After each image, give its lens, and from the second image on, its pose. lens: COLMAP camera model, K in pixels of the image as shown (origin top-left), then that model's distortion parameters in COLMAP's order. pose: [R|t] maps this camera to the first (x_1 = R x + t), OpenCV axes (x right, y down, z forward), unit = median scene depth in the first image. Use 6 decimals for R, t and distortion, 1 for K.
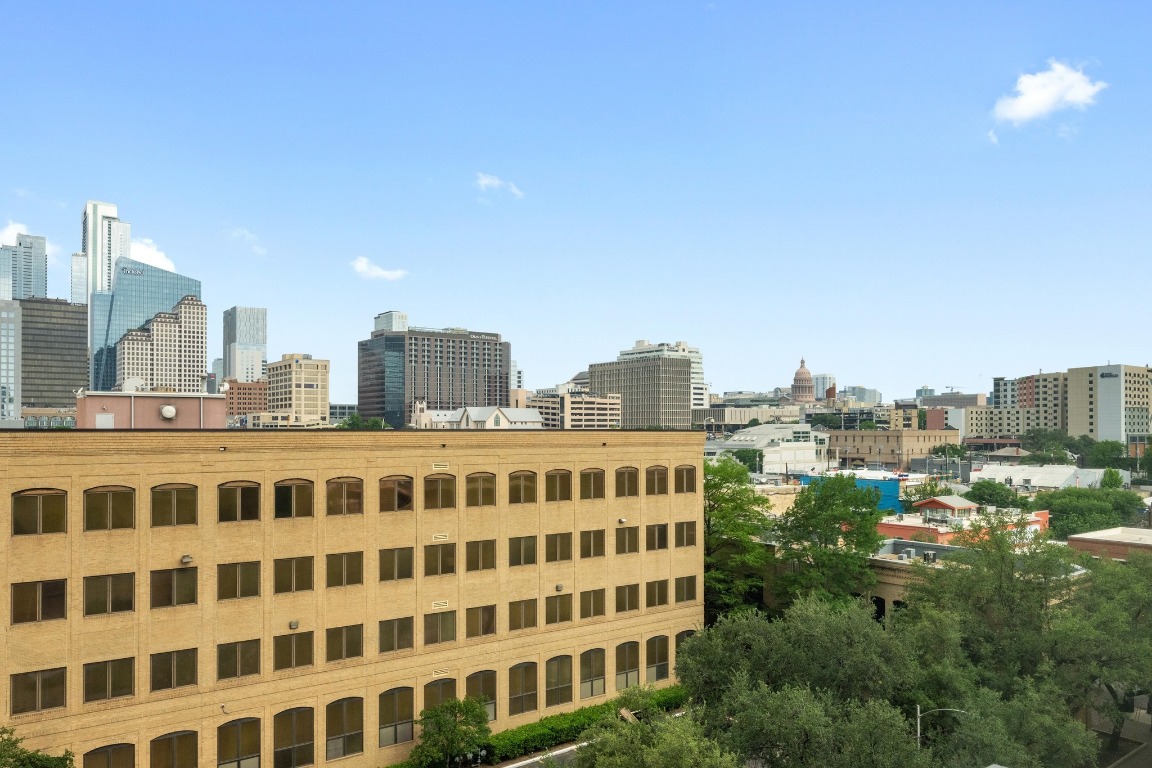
lens RADIAL K [[741.4, 0, 621.7], [0, 741.4, 430.4], [0, 0, 1]] dist [-0.007272, -0.002798]
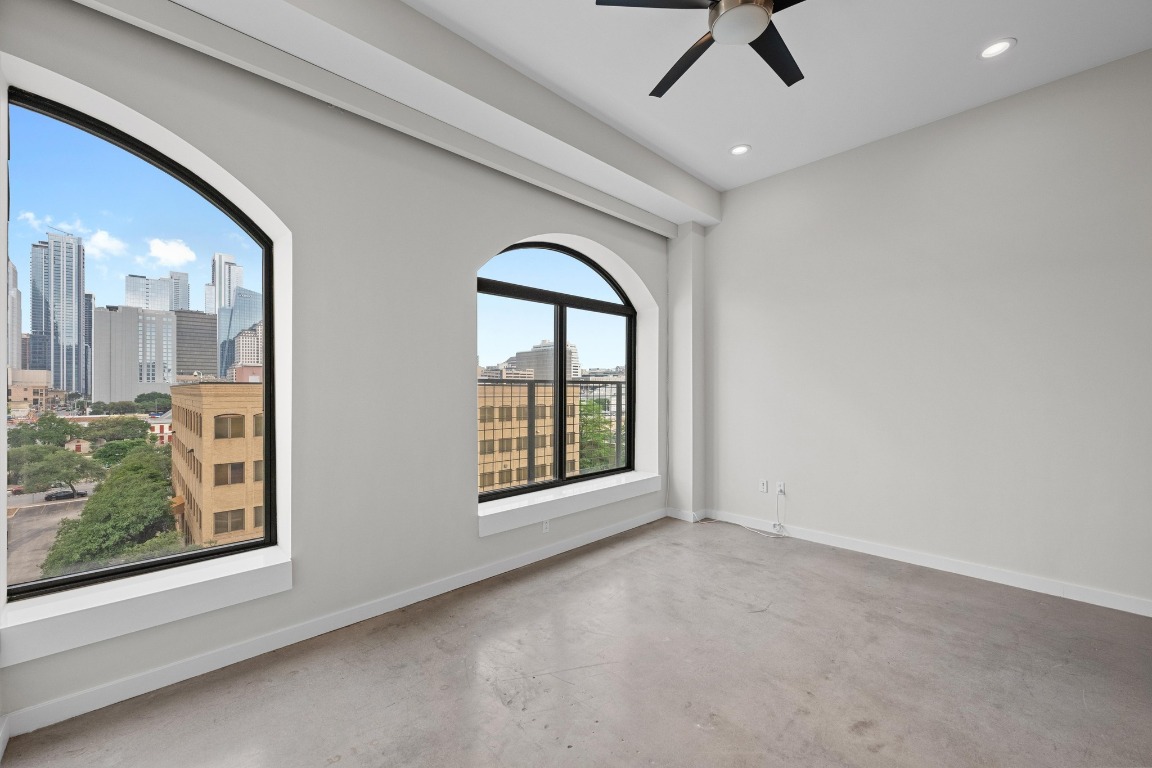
lens RADIAL K [[459.3, 0, 580.2], [0, 459.3, 388.8], [0, 0, 1]] dist [-0.005772, 0.000296]
pose [[0.993121, 0.000917, 0.117092, -0.019566], [0.000952, 0.999873, -0.015908, 0.017741], [-0.117092, 0.015910, 0.992994, -0.141228]]
